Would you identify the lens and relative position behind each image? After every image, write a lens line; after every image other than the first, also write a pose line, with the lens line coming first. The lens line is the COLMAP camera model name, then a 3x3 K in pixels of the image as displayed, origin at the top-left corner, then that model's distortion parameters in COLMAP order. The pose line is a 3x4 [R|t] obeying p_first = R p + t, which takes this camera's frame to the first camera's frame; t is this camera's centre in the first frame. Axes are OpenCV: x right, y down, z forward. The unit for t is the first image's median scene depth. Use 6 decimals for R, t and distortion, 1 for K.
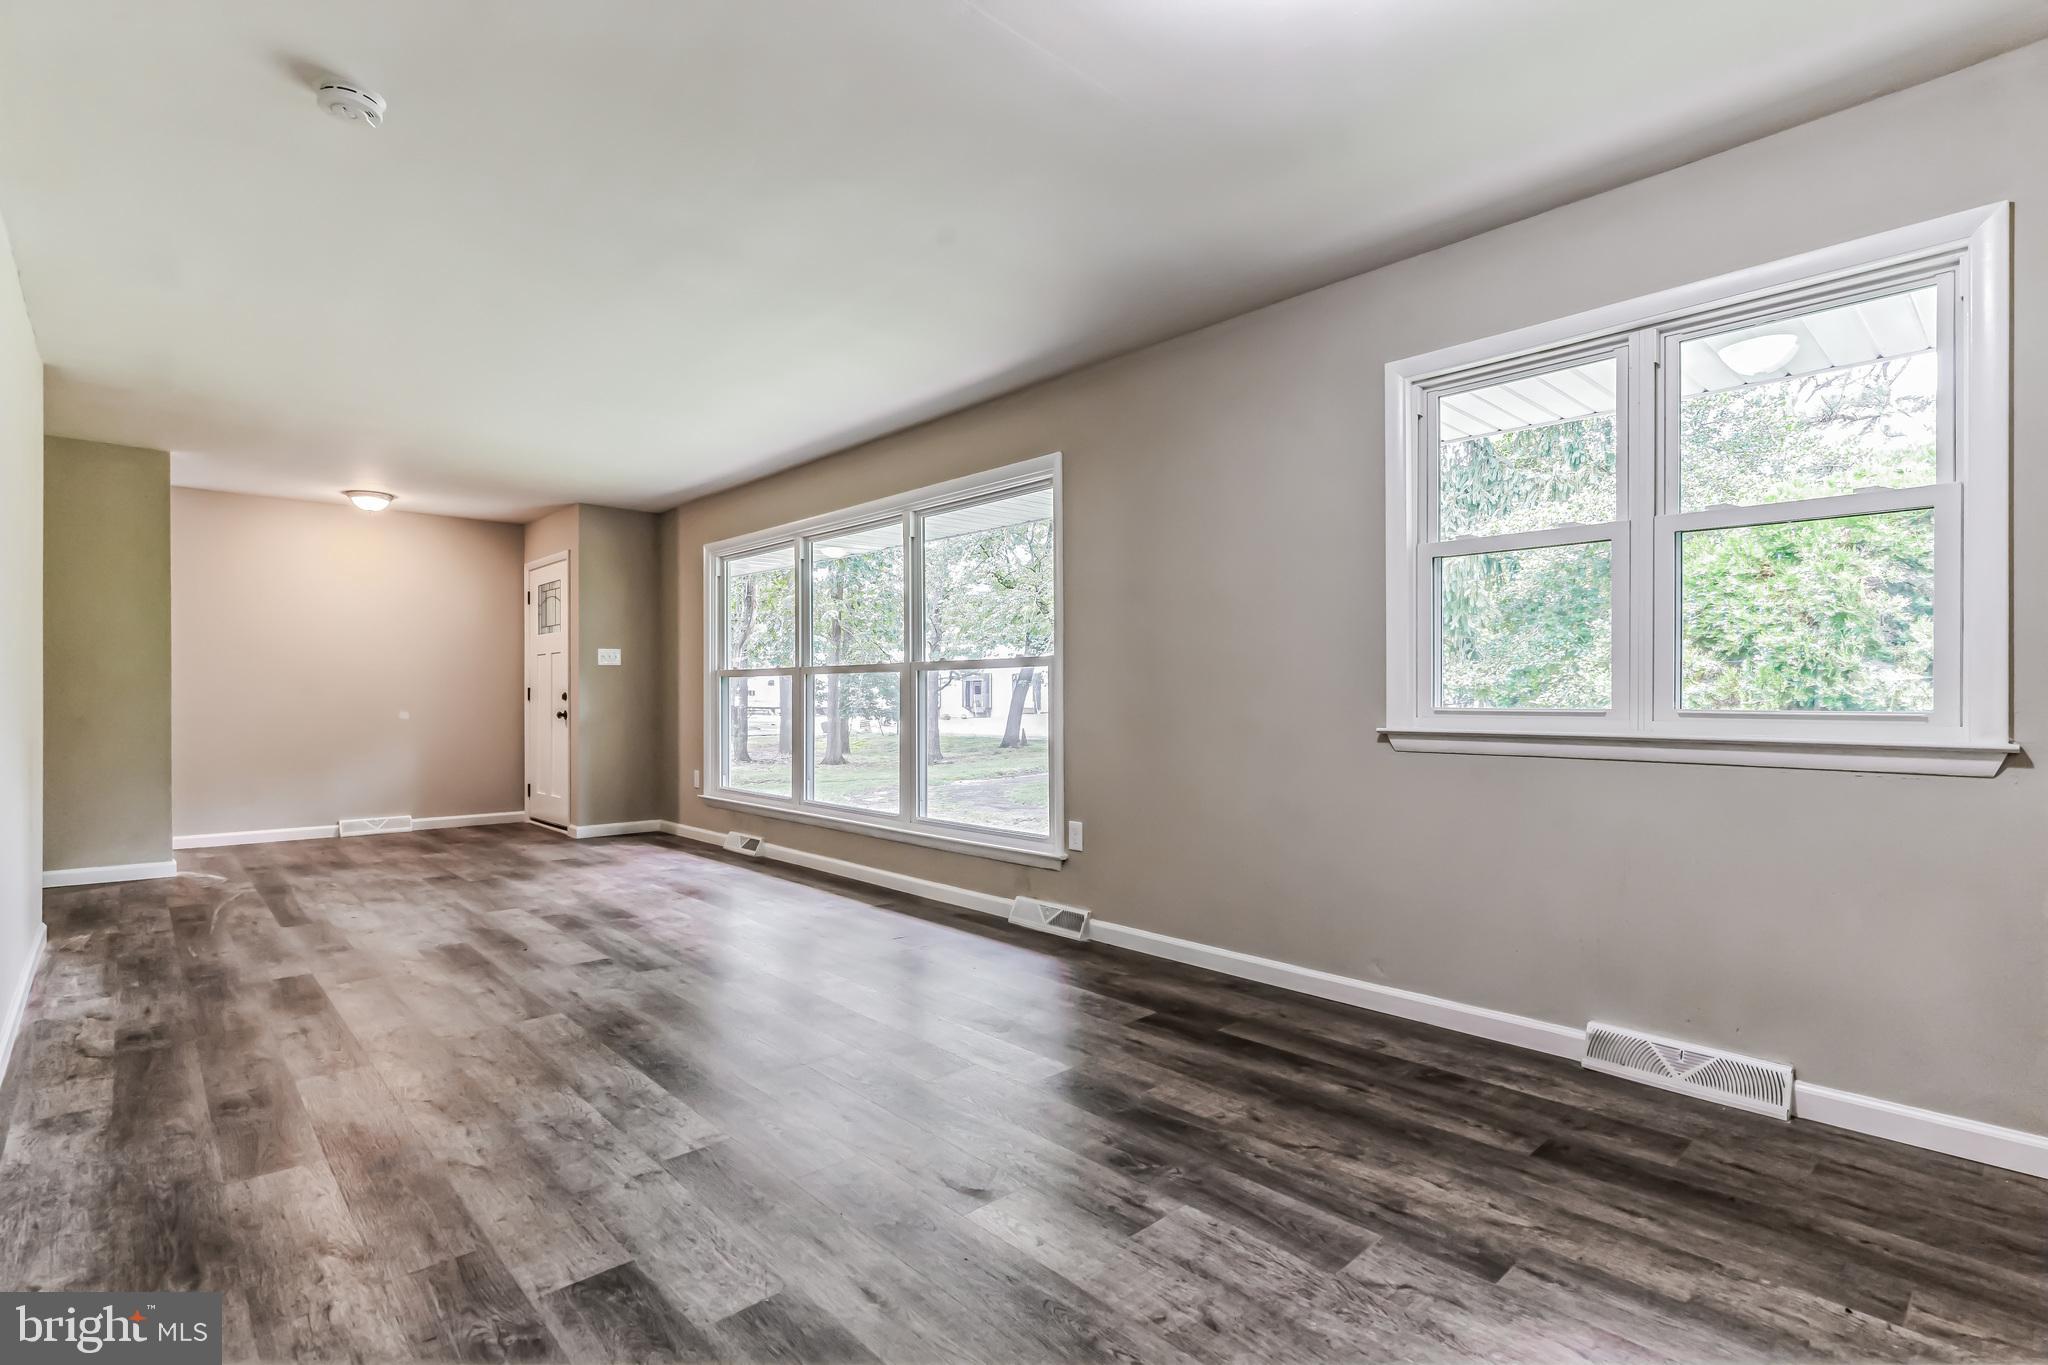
lens RADIAL K [[975.5, 0, 1023.1], [0, 975.5, 694.1], [0, 0, 1]] dist [-0.004191, -0.000836]
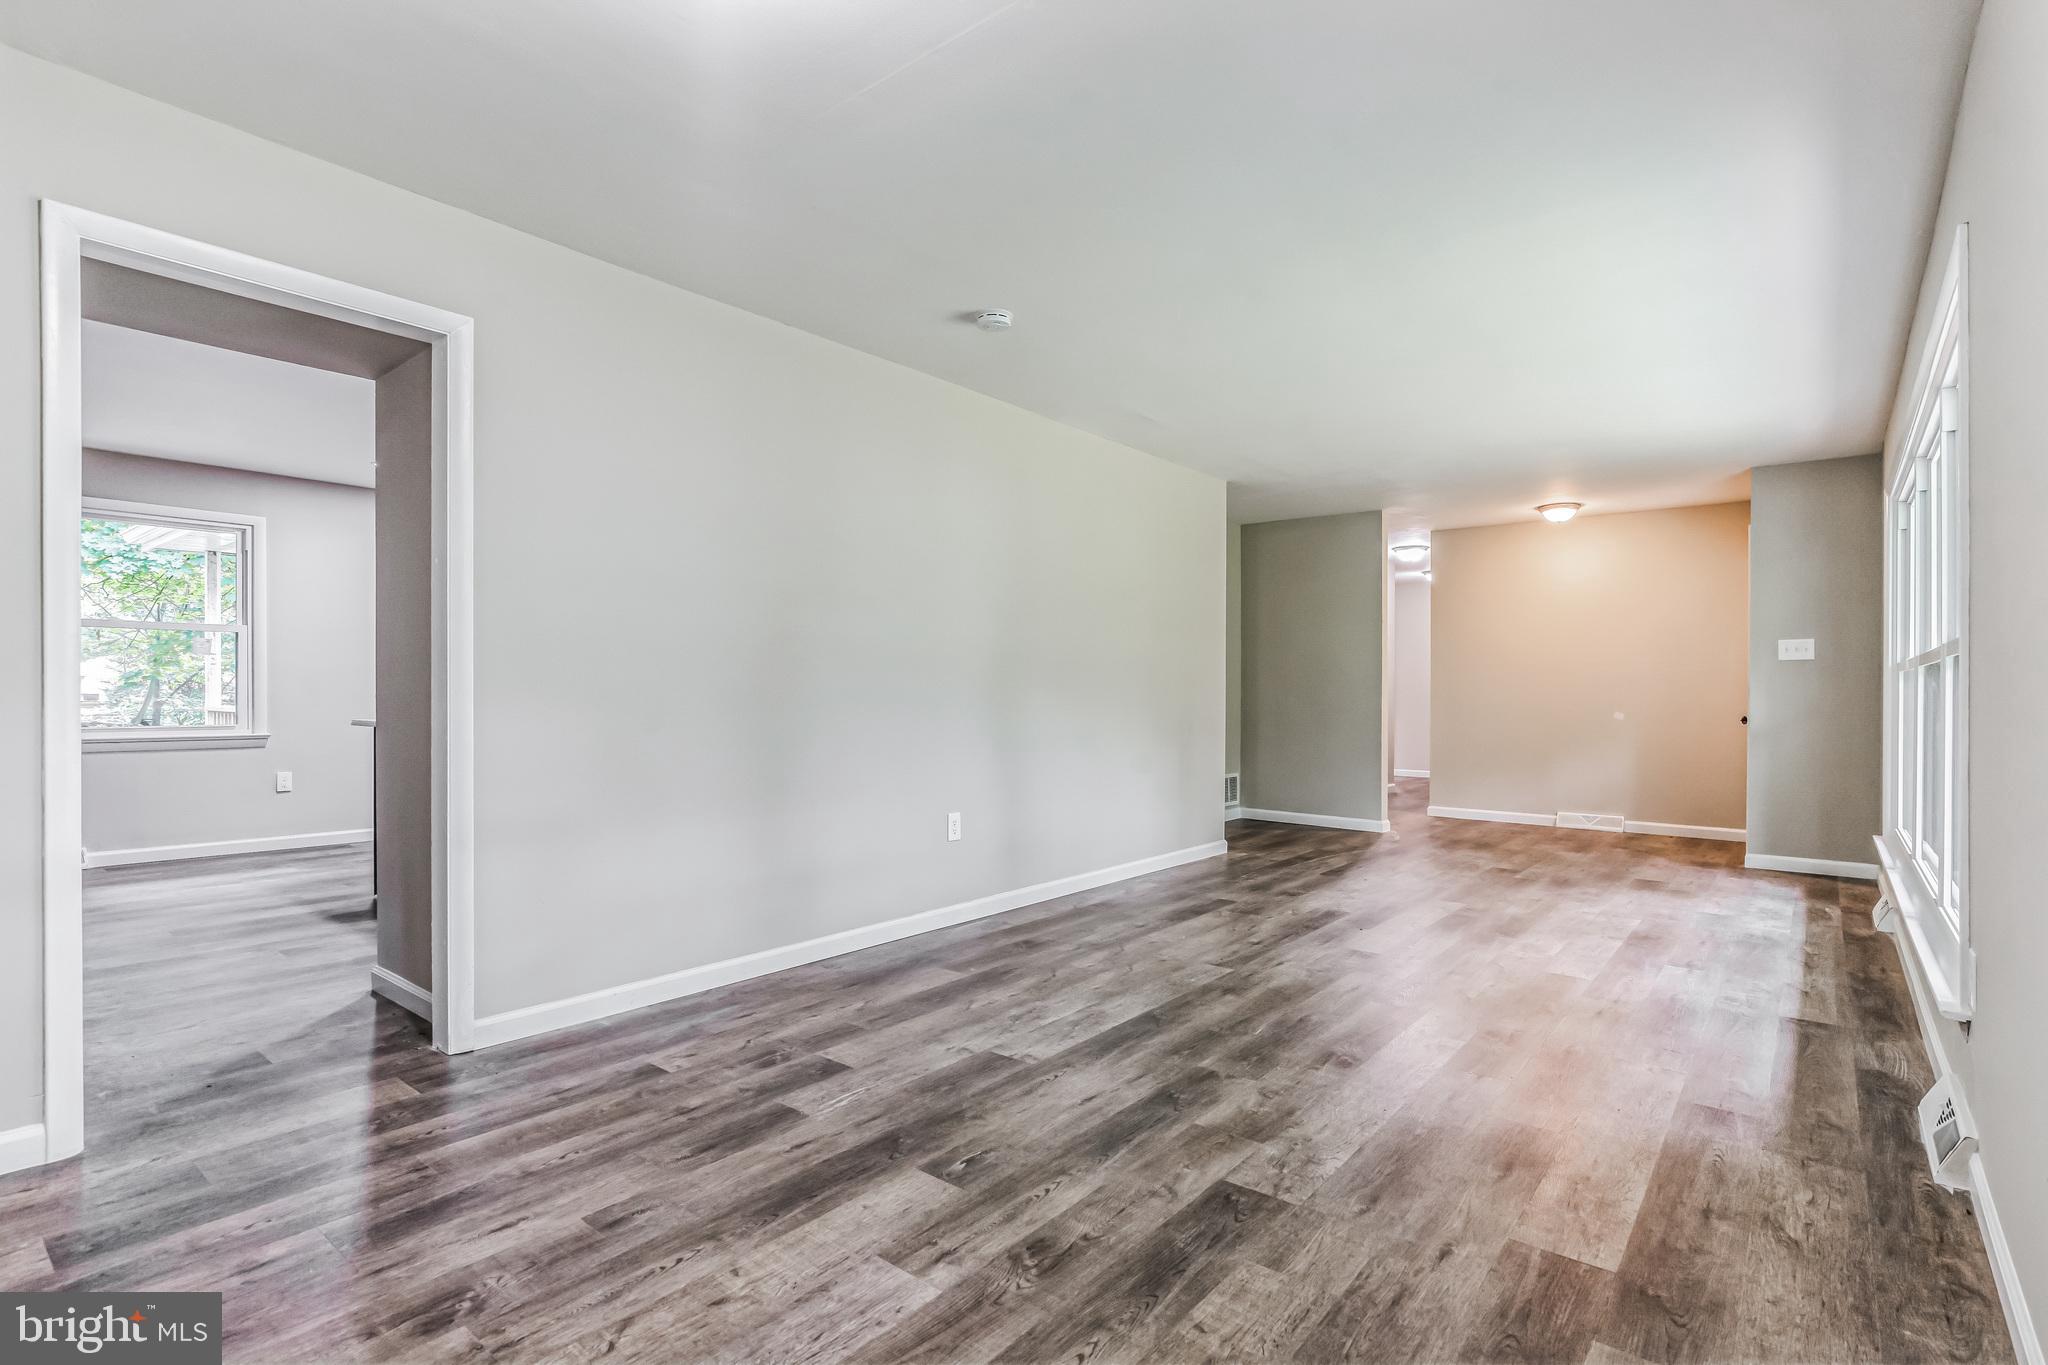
lens RADIAL K [[975.5, 0, 1022.4], [0, 975.5, 680.1], [0, 0, 1]] dist [-0.004191, -0.000836]
pose [[0.139751, -0.011249, -0.990123, 0.648454], [-0.004703, 0.999917, -0.012024, -0.000800], [0.990175, 0.006336, 0.139687, 0.597653]]
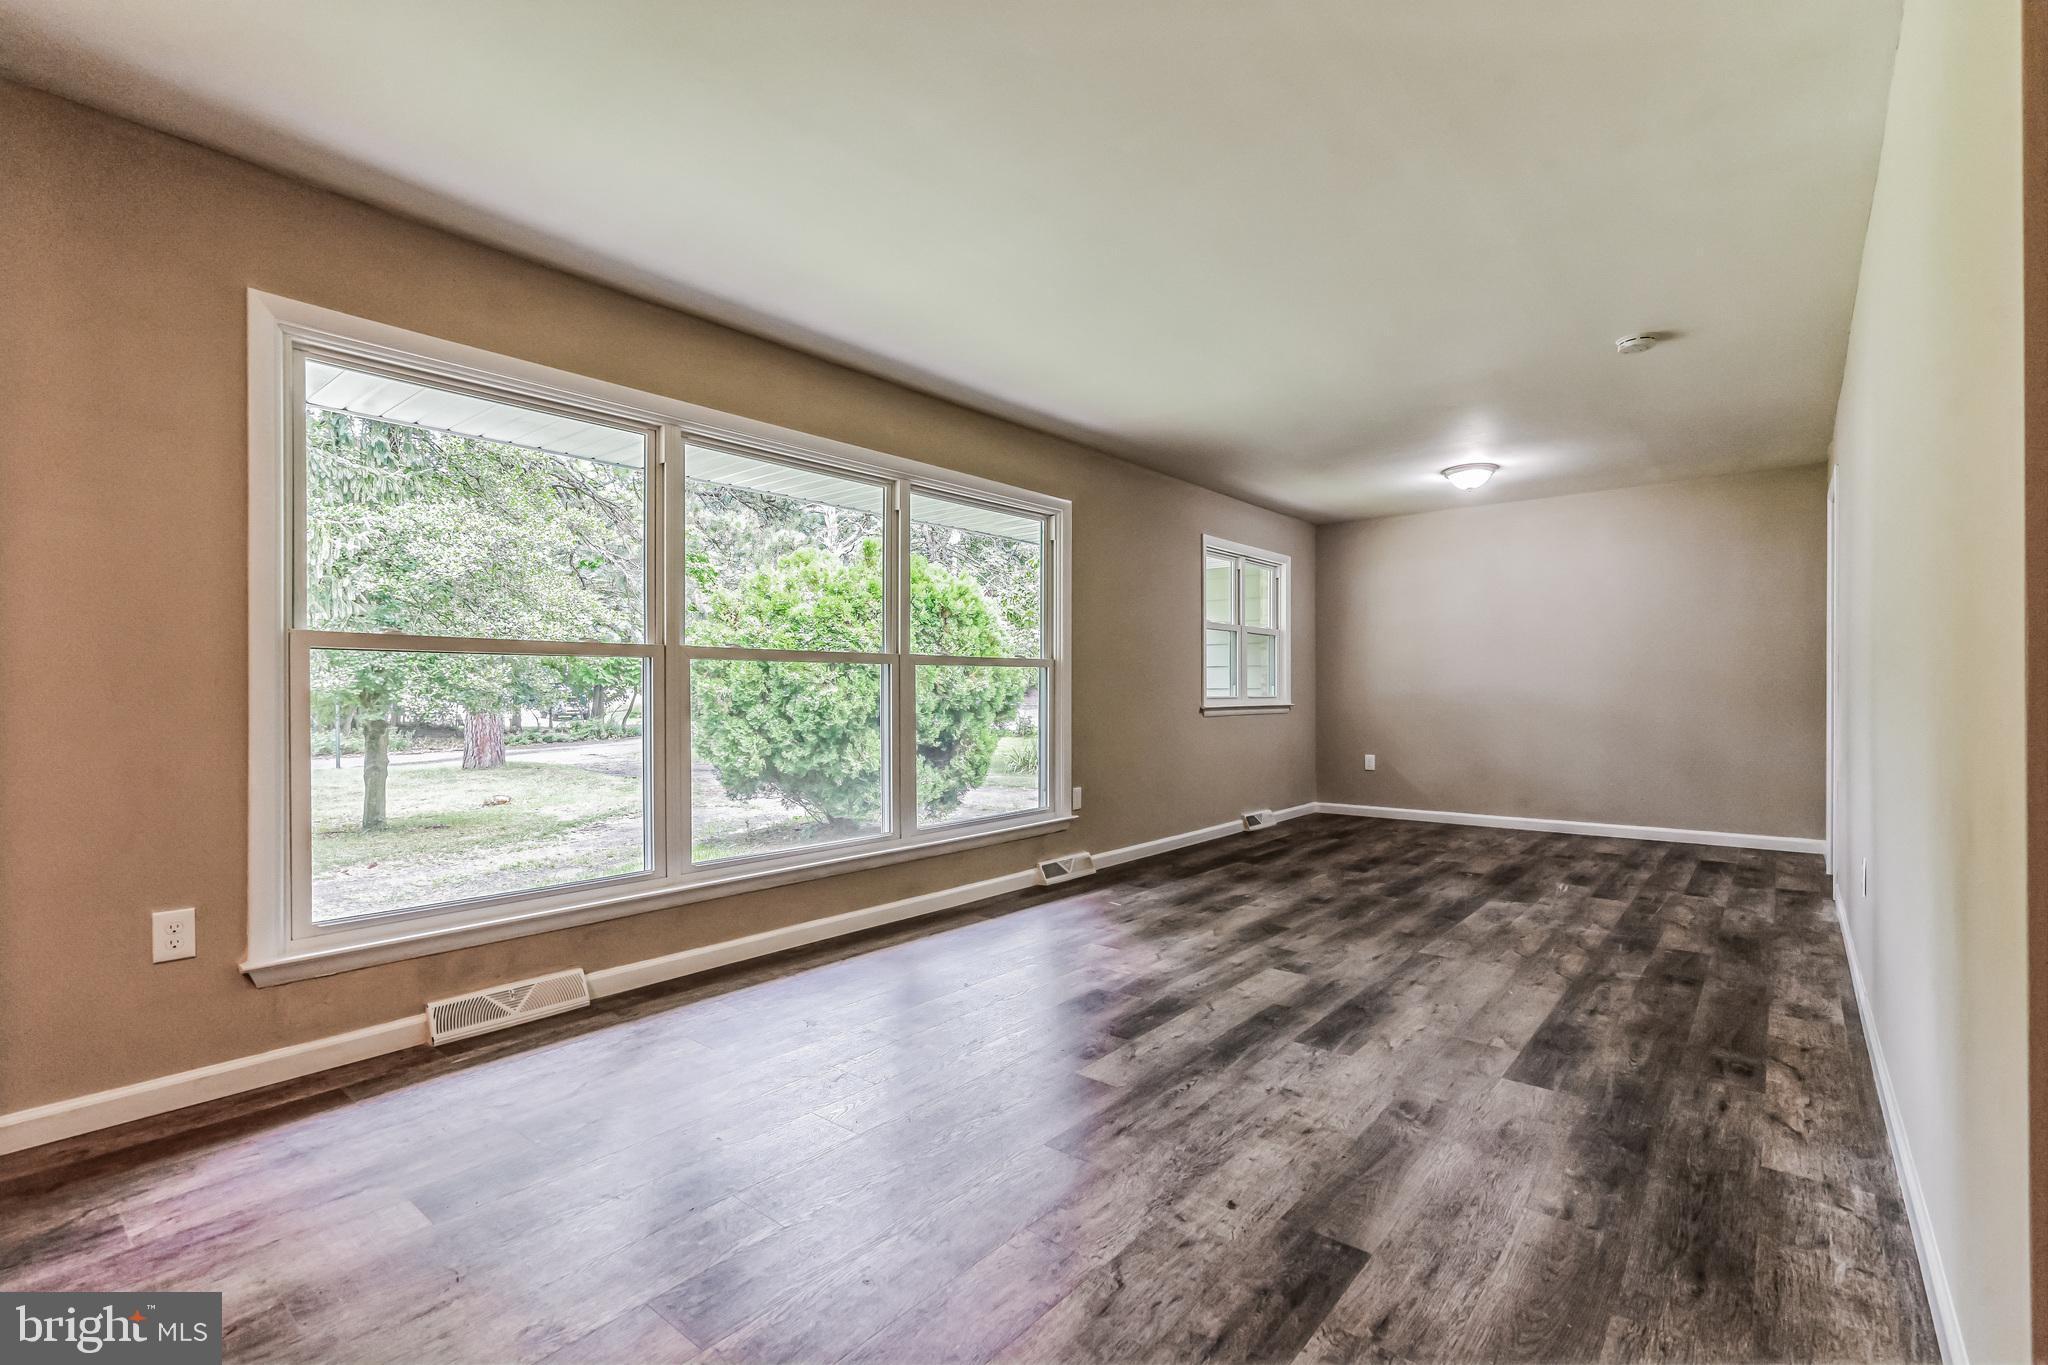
lens RADIAL K [[918.4, 0, 1007.9], [0, 918.4, 703.5], [0, 0, 1]] dist [-0.007175, 0.003301]
pose [[-0.120421, -0.012960, 0.992638, -1.569987], [0.002228, 0.999909, 0.013325, 0.001006], [-0.992720, 0.003817, -0.120381, 1.671059]]
